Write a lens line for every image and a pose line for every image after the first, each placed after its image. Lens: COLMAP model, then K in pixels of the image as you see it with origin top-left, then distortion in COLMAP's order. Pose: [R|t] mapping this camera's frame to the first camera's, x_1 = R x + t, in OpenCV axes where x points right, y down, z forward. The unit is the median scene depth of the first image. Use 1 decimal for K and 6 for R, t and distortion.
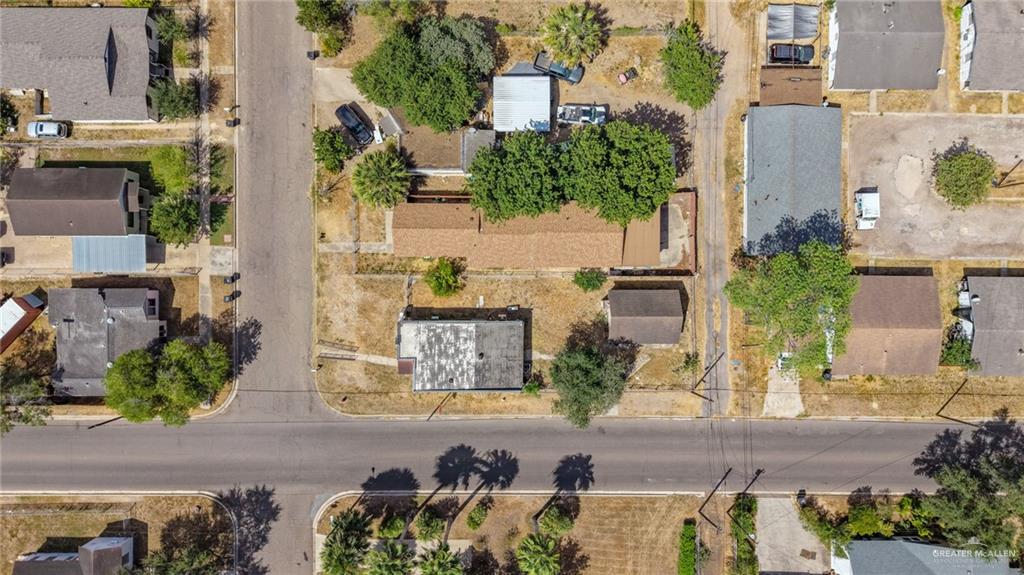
lens RADIAL K [[681.7, 0, 505.9], [0, 681.7, 292.5], [0, 0, 1]] dist [0.042376, -0.038401]
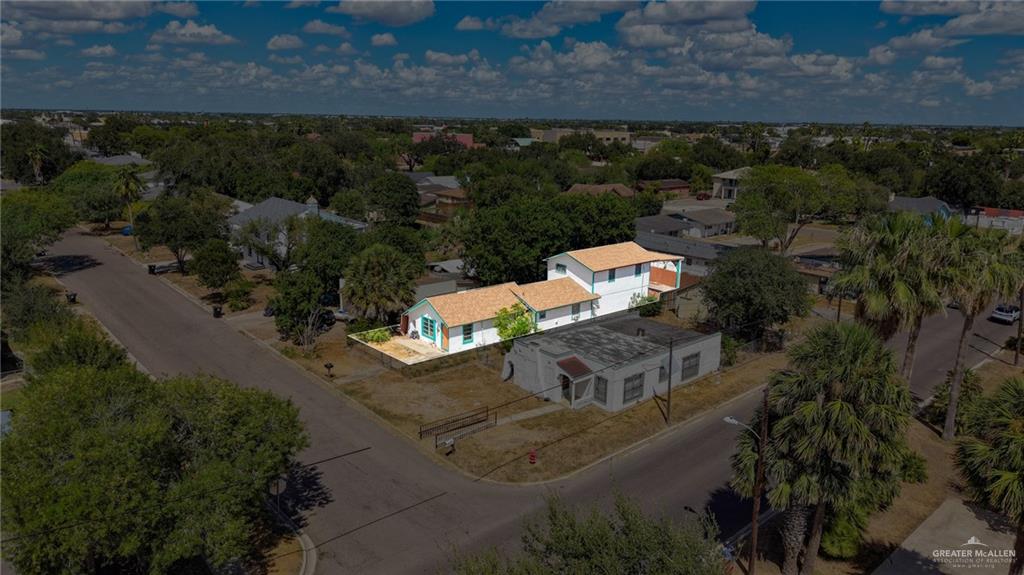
lens RADIAL K [[681.7, 0, 513.8], [0, 681.7, 291.0], [0, 0, 1]] dist [0.042376, -0.038401]
pose [[0.750197, -0.149189, 0.644164, -0.539912], [0.660851, 0.201457, -0.722974, 0.473667], [-0.021912, 0.968069, 0.249724, 0.762276]]
